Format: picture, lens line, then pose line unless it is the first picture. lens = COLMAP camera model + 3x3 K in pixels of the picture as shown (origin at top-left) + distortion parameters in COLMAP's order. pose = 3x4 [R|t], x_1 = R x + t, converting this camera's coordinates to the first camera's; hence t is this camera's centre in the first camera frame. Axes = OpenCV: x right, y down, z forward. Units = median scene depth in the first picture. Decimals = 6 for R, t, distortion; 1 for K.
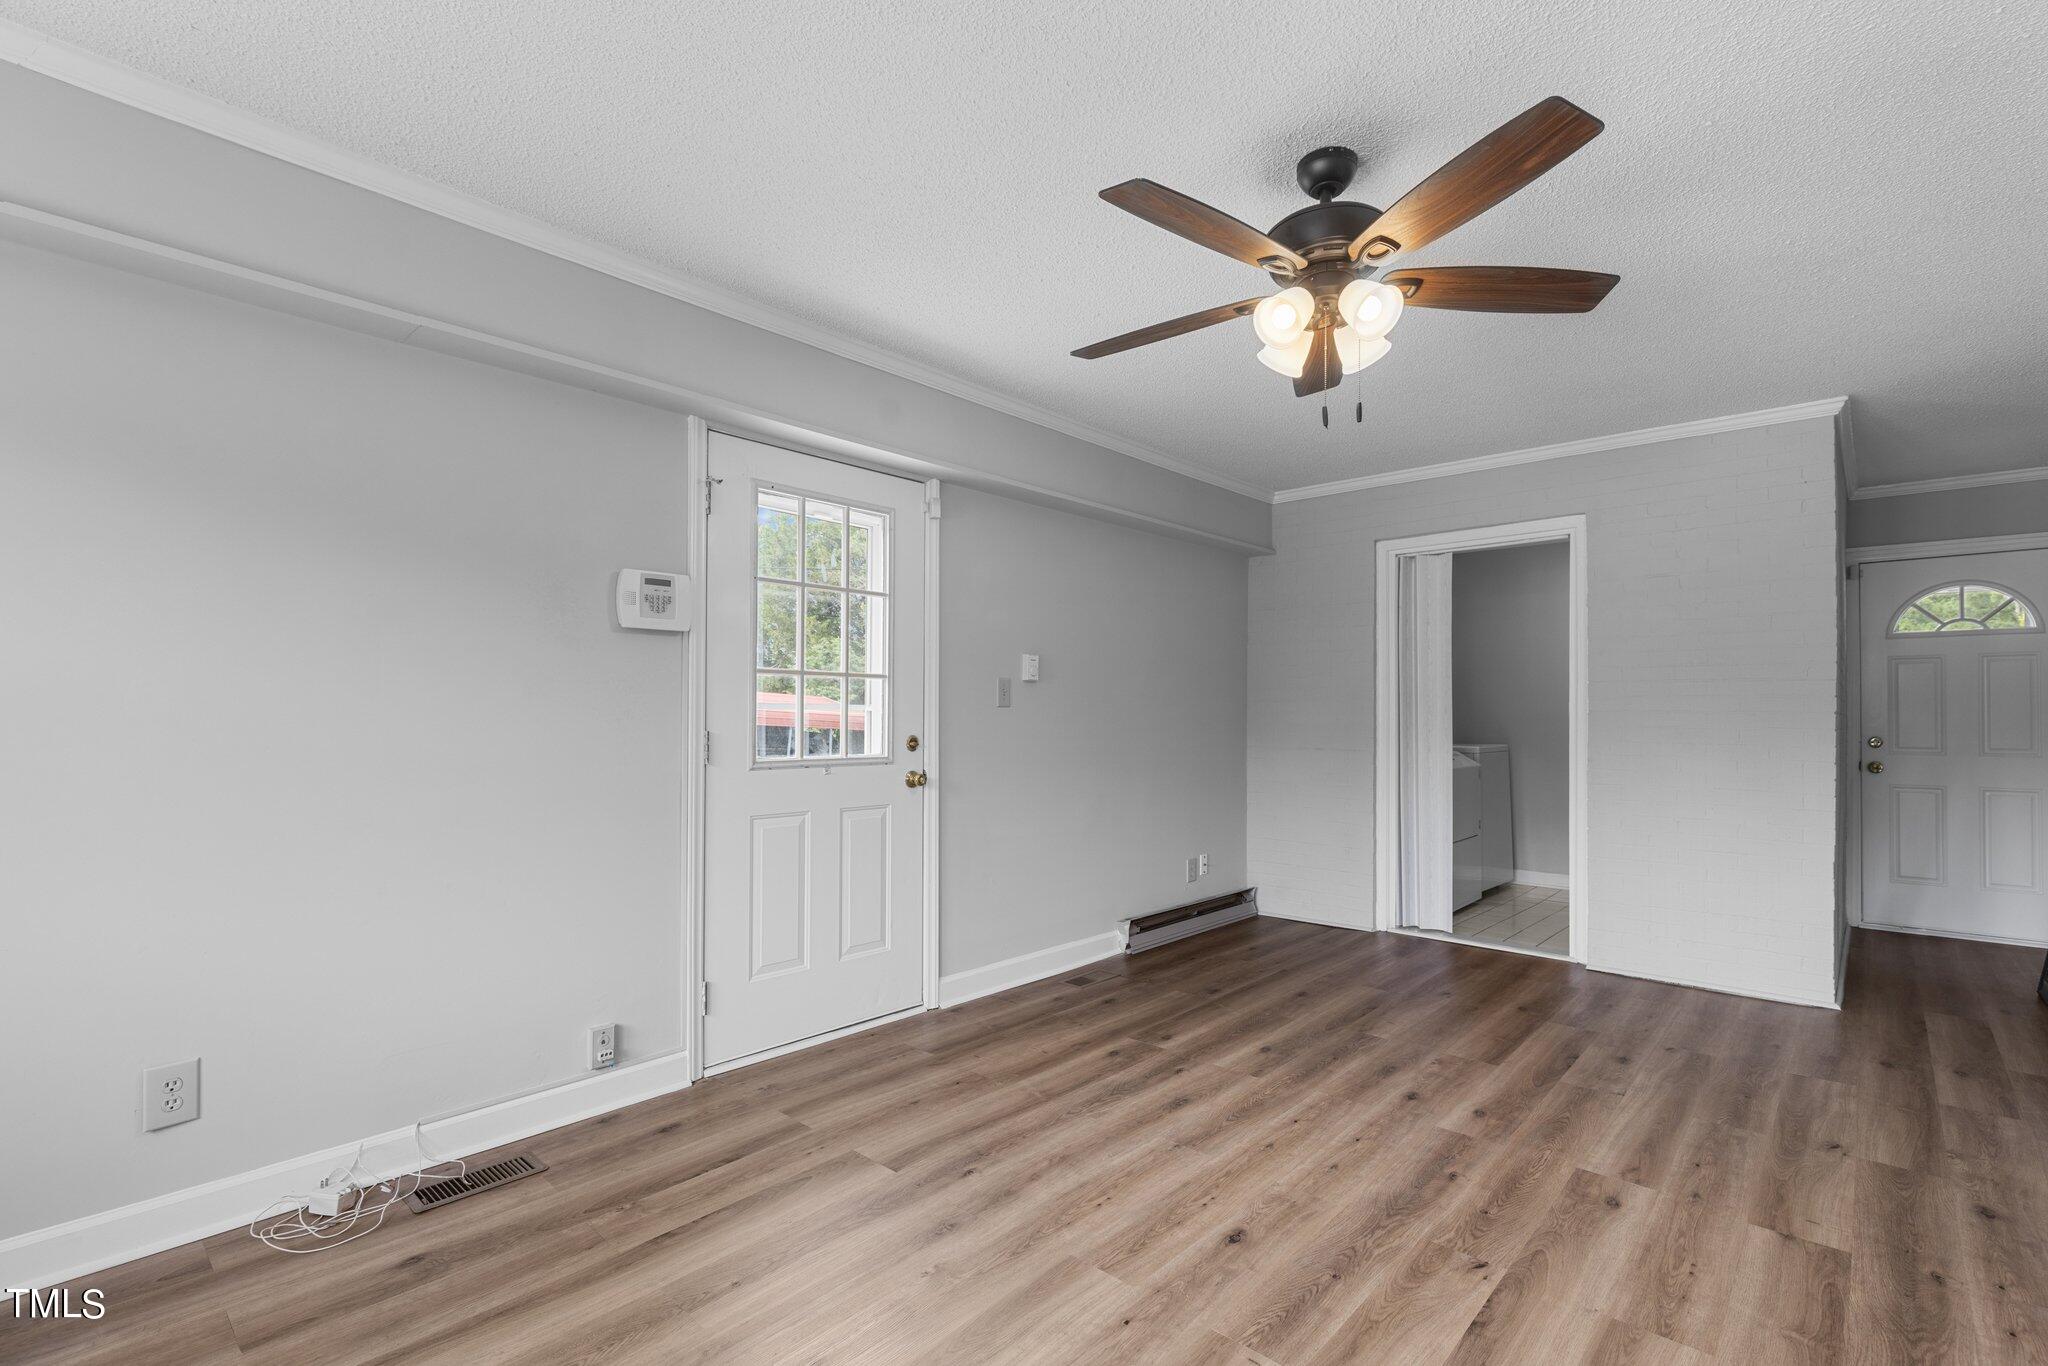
lens RADIAL K [[931.0, 0, 1034.2], [0, 931.0, 716.5], [0, 0, 1]] dist [0.000107, -0.000139]
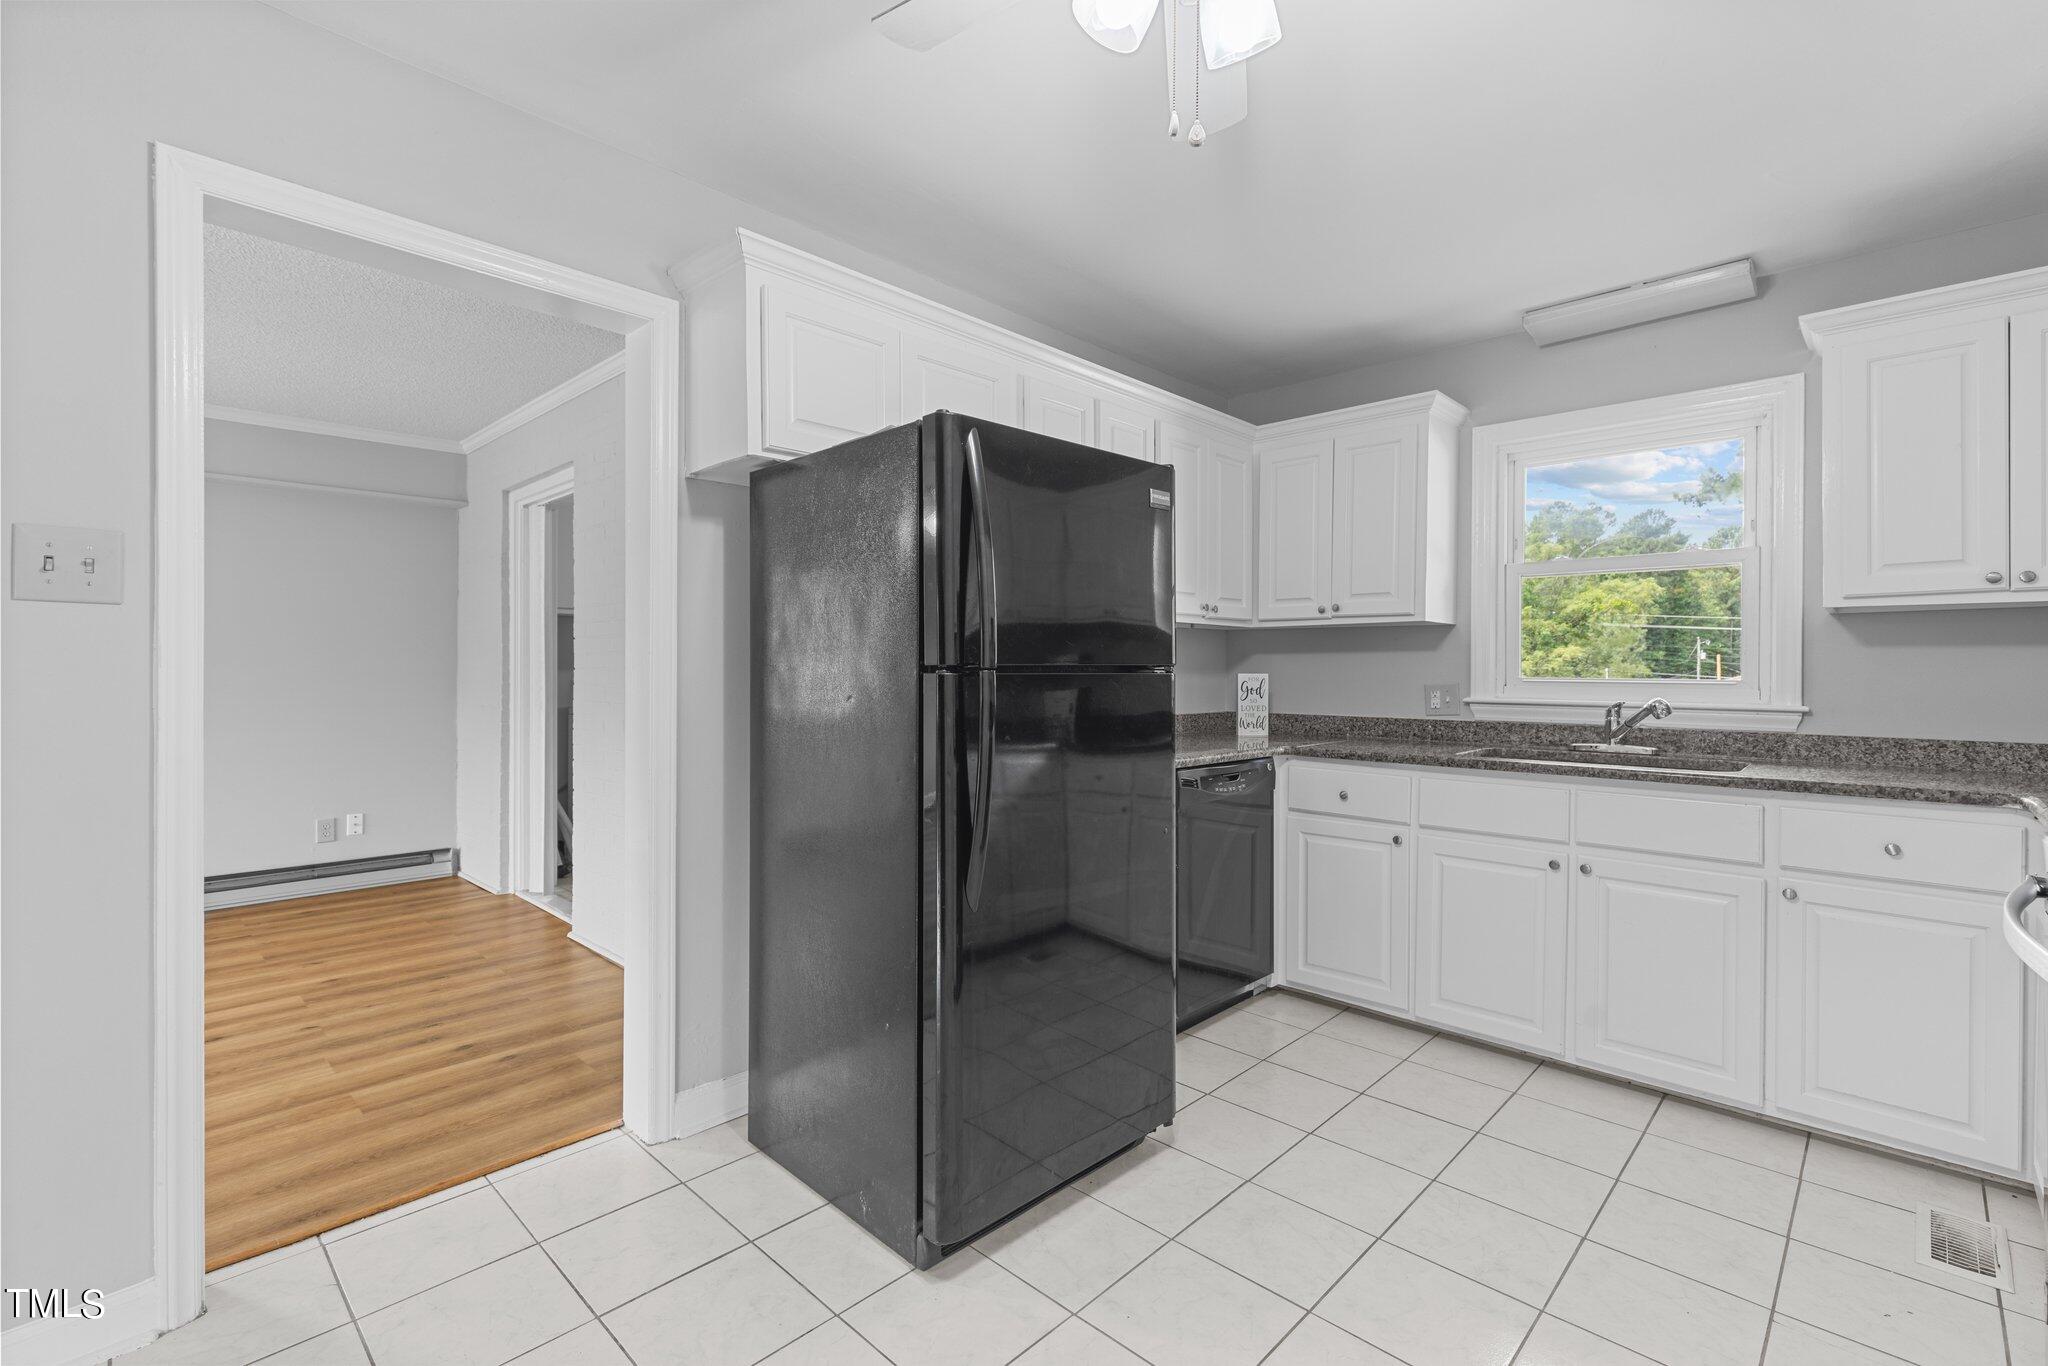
lens RADIAL K [[931.0, 0, 1024.2], [0, 931.0, 670.1], [0, 0, 1]] dist [0.000107, -0.000139]
pose [[0.999534, -0.003171, -0.030347, 1.965838], [0.003457, 0.999950, 0.009392, -0.021070], [0.030316, -0.009493, 0.999495, 0.097716]]
